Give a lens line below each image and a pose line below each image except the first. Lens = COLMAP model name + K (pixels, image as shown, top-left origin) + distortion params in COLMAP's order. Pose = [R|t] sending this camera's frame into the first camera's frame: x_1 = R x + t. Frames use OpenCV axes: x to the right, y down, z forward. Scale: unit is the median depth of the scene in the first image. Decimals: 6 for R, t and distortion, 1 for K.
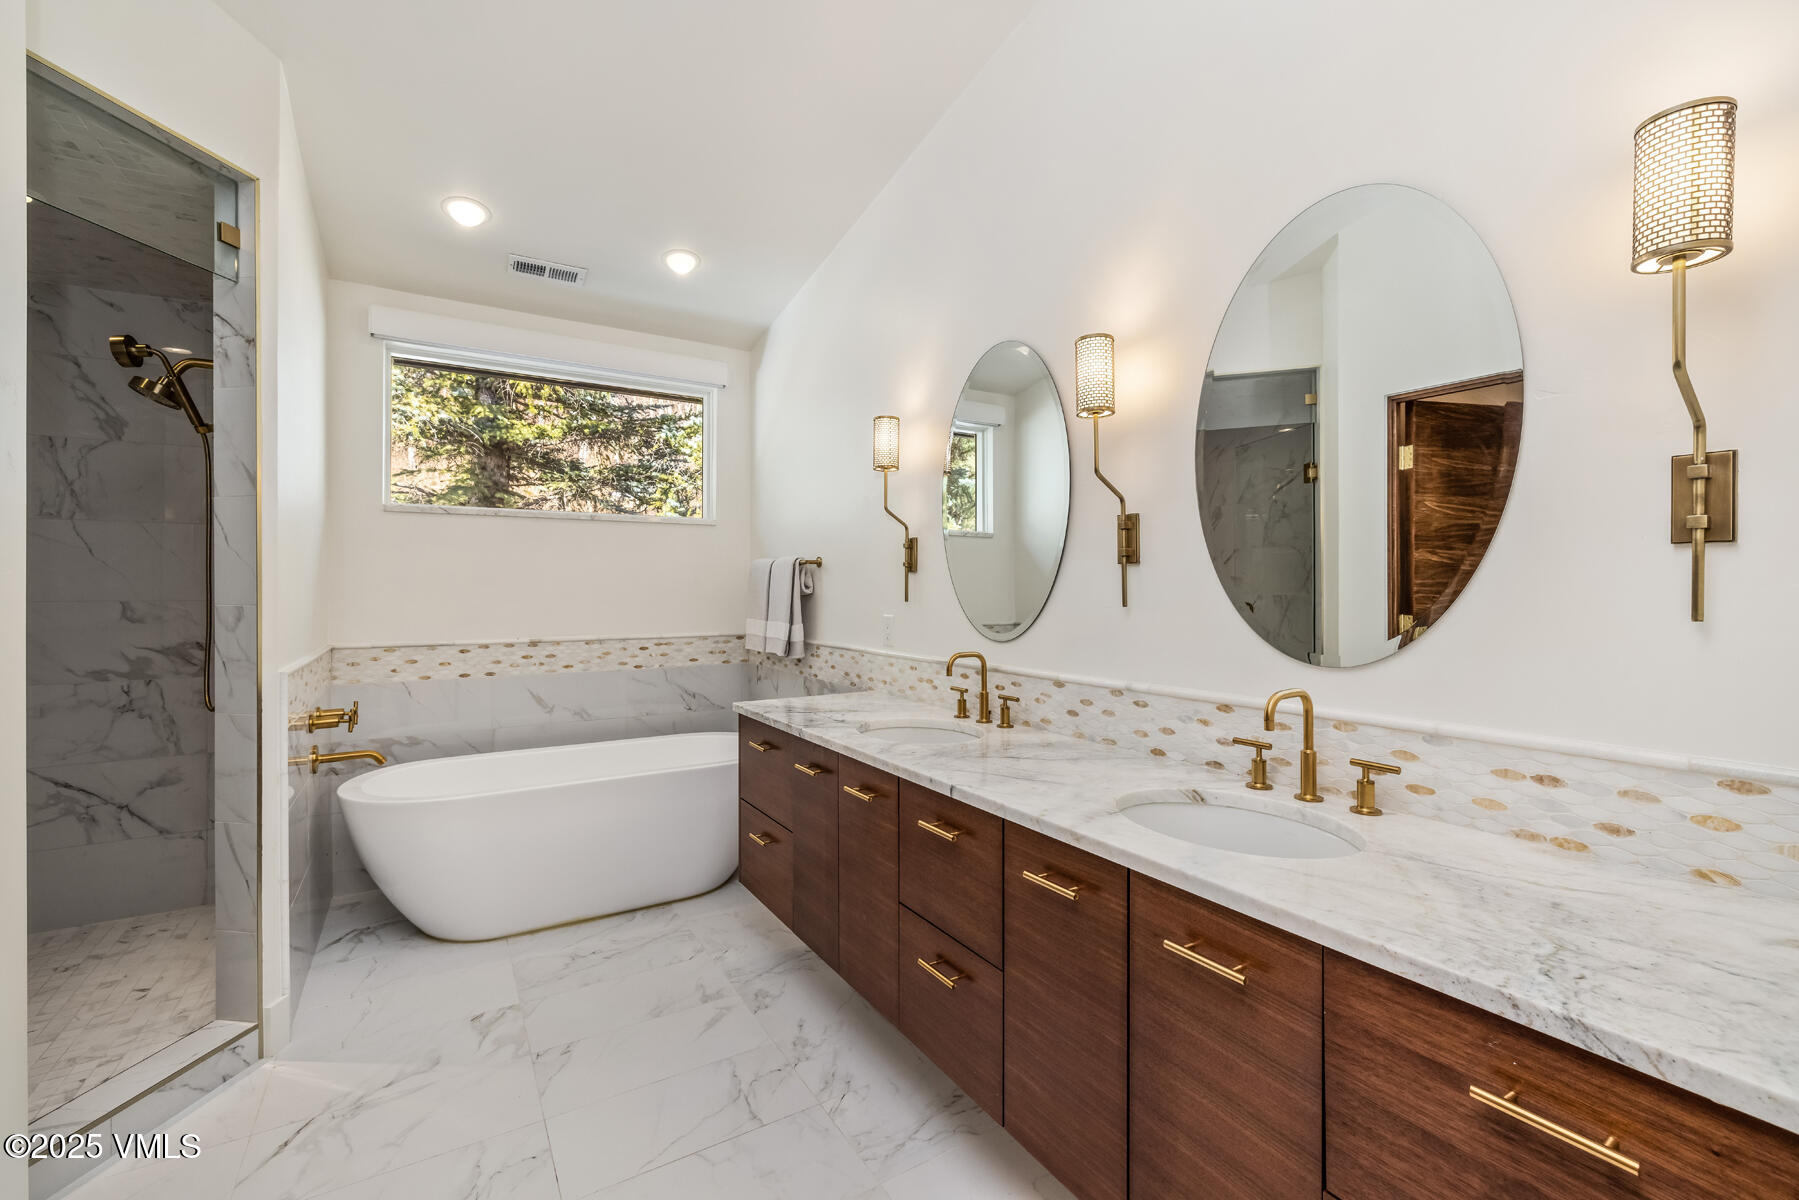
lens RADIAL K [[754.0, 0, 894.9], [0, 754.0, 588.8], [0, 0, 1]] dist [-0.000392, 0.000059]
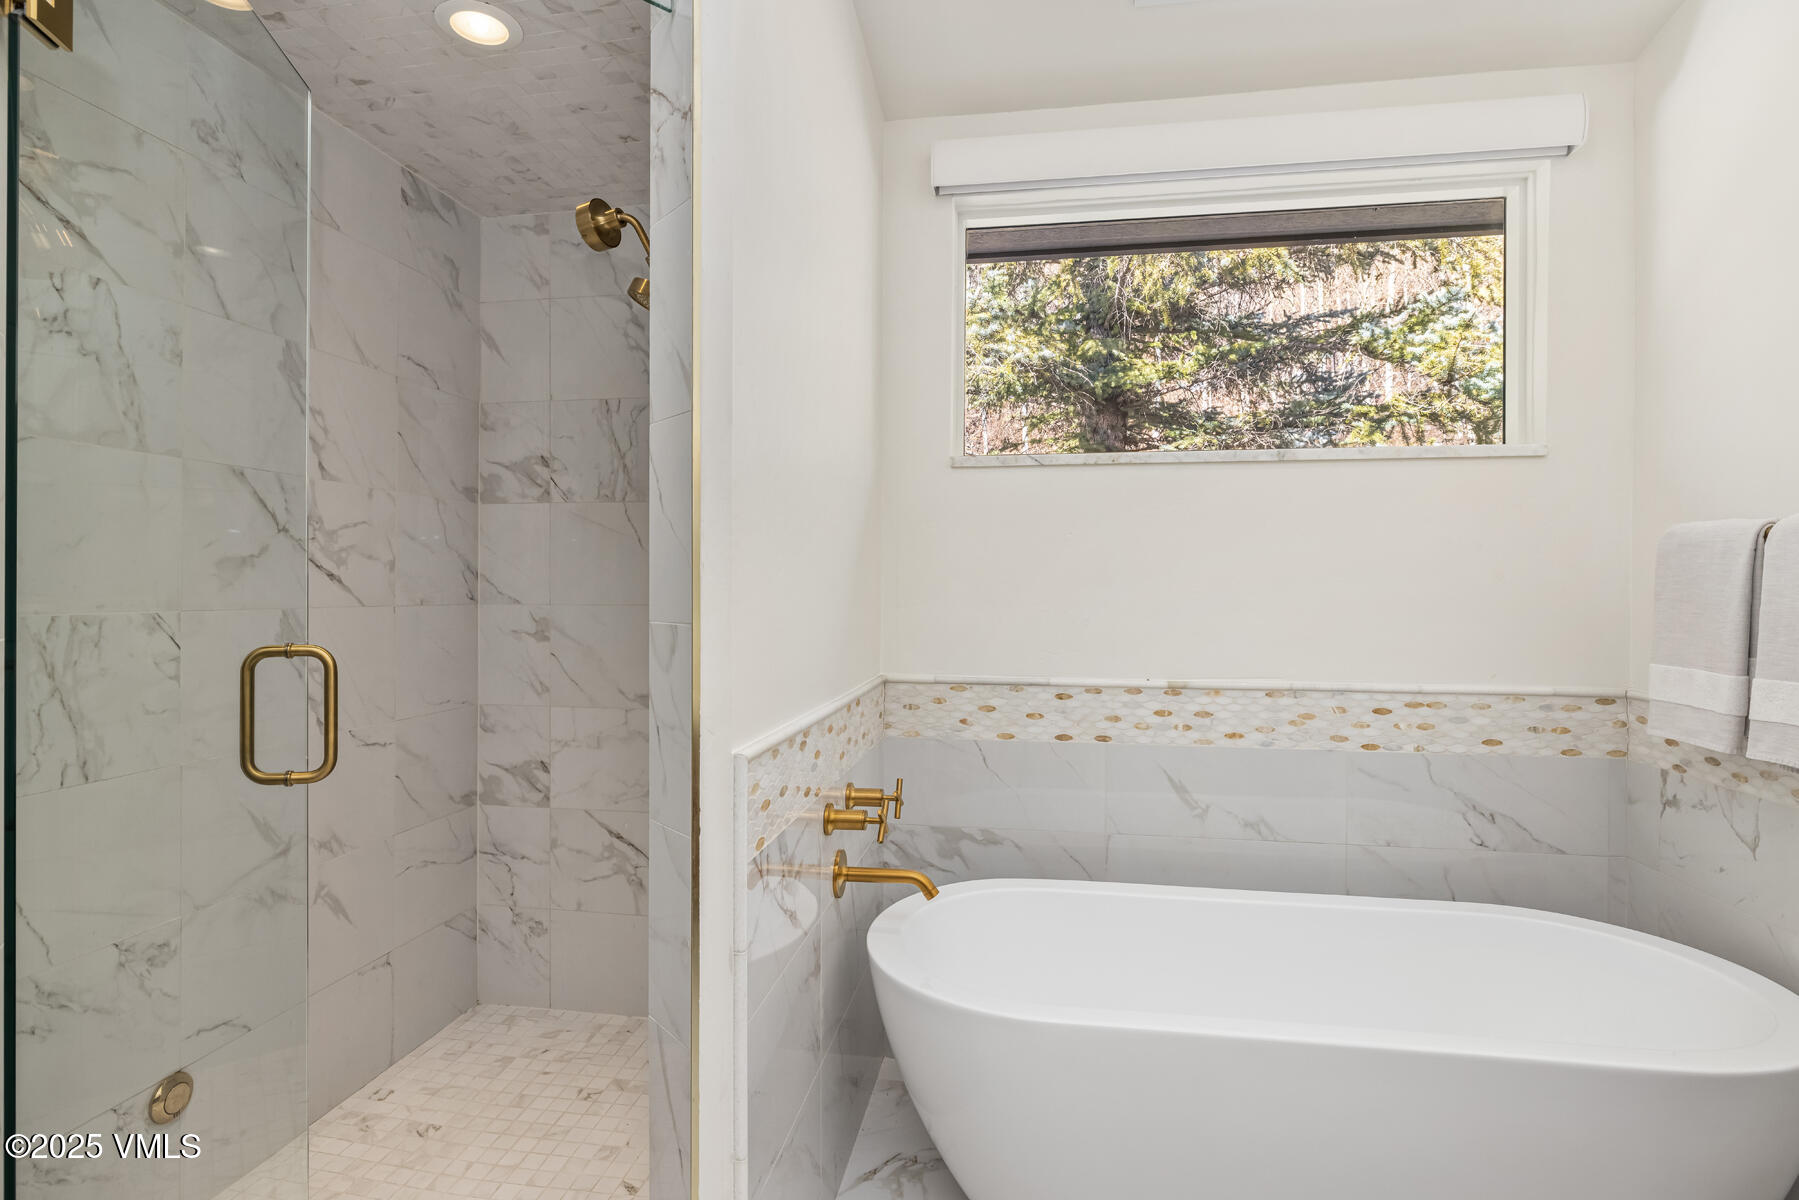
lens RADIAL K [[918.2, 0, 871.1], [0, 918.2, 592.6], [0, 0, 1]] dist [-0.004918, -0.000435]
pose [[0.739466, 0.006011, -0.673167, -0.186371], [-0.003394, 0.999981, 0.005202, -0.001746], [0.673185, -0.001562, 0.739472, 0.343714]]
